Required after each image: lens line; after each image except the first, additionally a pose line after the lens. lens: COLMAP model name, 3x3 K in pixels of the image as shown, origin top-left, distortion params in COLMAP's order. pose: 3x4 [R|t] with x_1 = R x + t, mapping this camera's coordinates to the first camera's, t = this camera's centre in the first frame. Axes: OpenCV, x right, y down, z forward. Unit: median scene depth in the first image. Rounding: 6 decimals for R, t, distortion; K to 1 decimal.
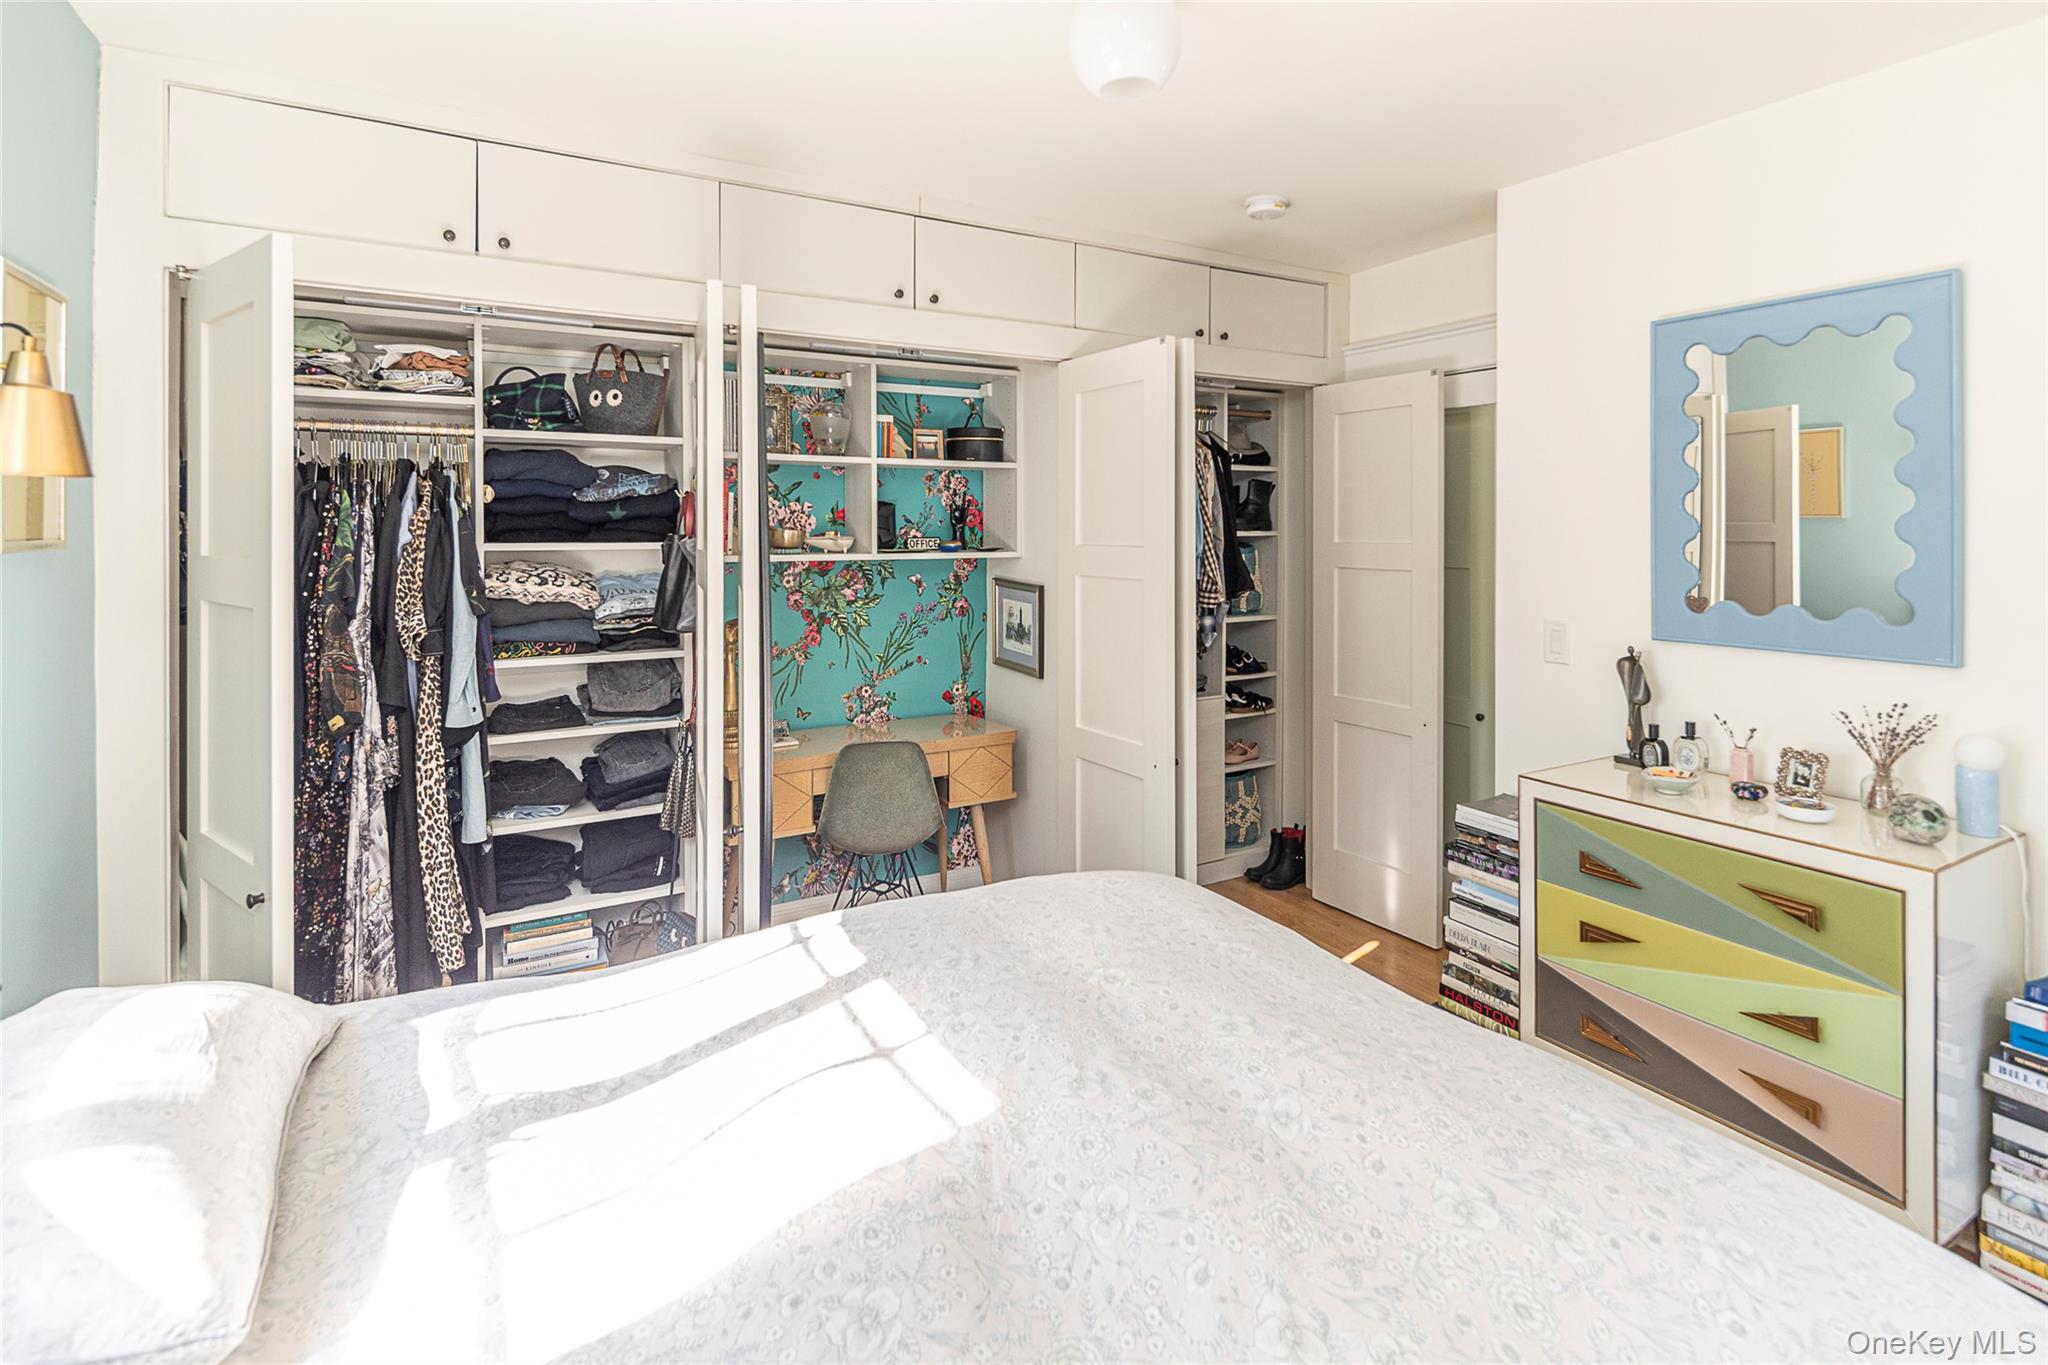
lens RADIAL K [[987.6, 0, 1025.0], [0, 987.6, 523.3], [0, 0, 1]] dist [-0.001836, -0.000211]
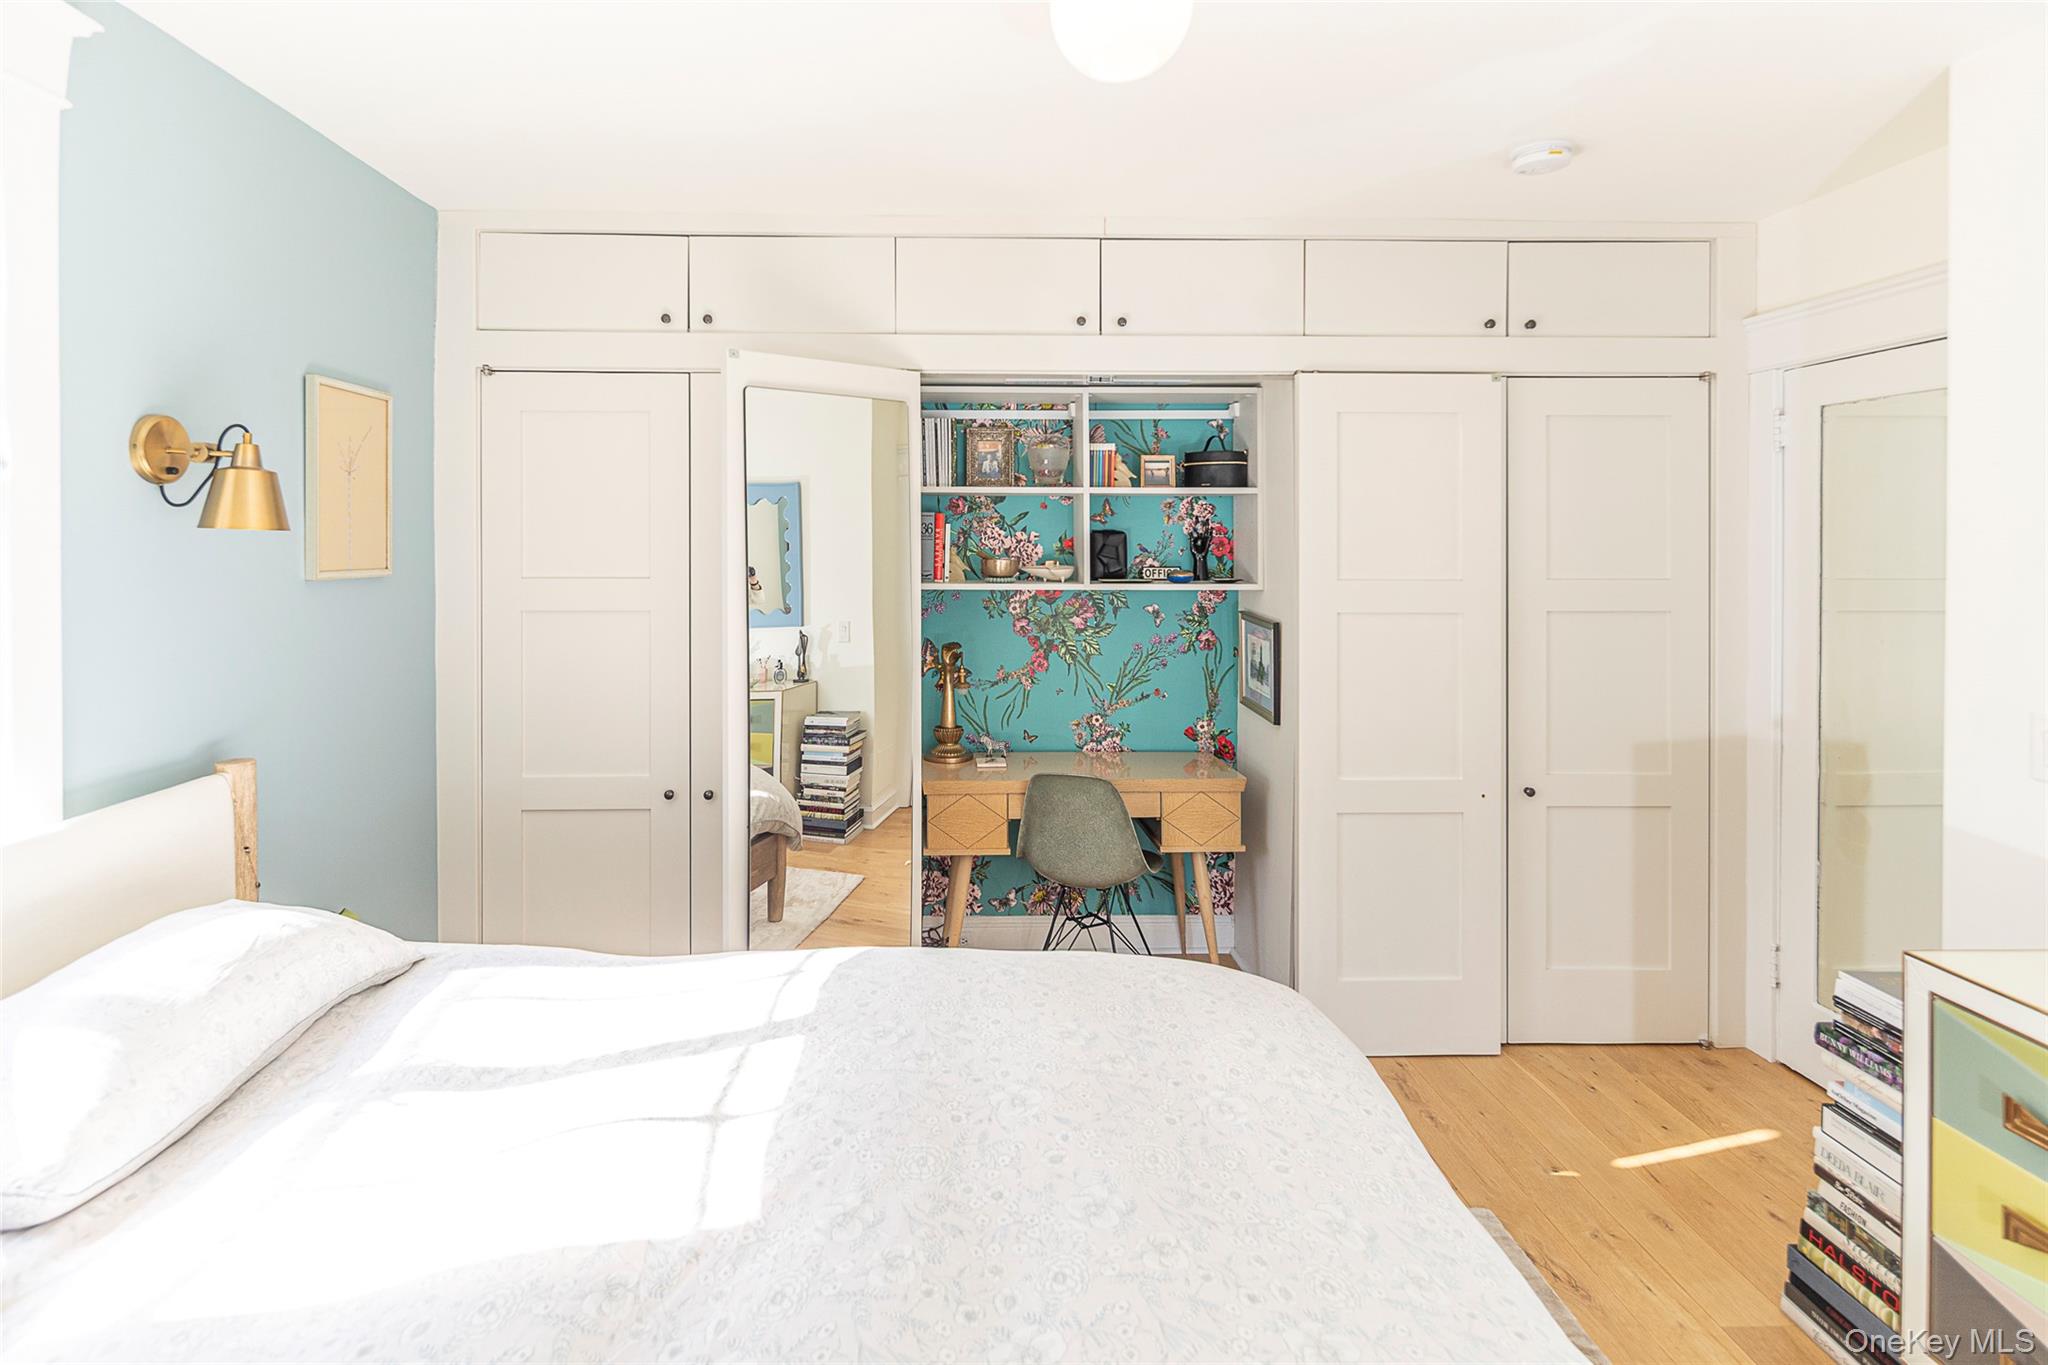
lens RADIAL K [[935.8, 0, 964.1], [0, 935.8, 542.8], [0, 0, 1]] dist [0.001767, -0.002292]
pose [[0.872512, 0.004159, -0.488575, 0.447250], [-0.002359, 0.999988, 0.004300, -0.032111], [0.488587, -0.002599, 0.872511, 0.262705]]
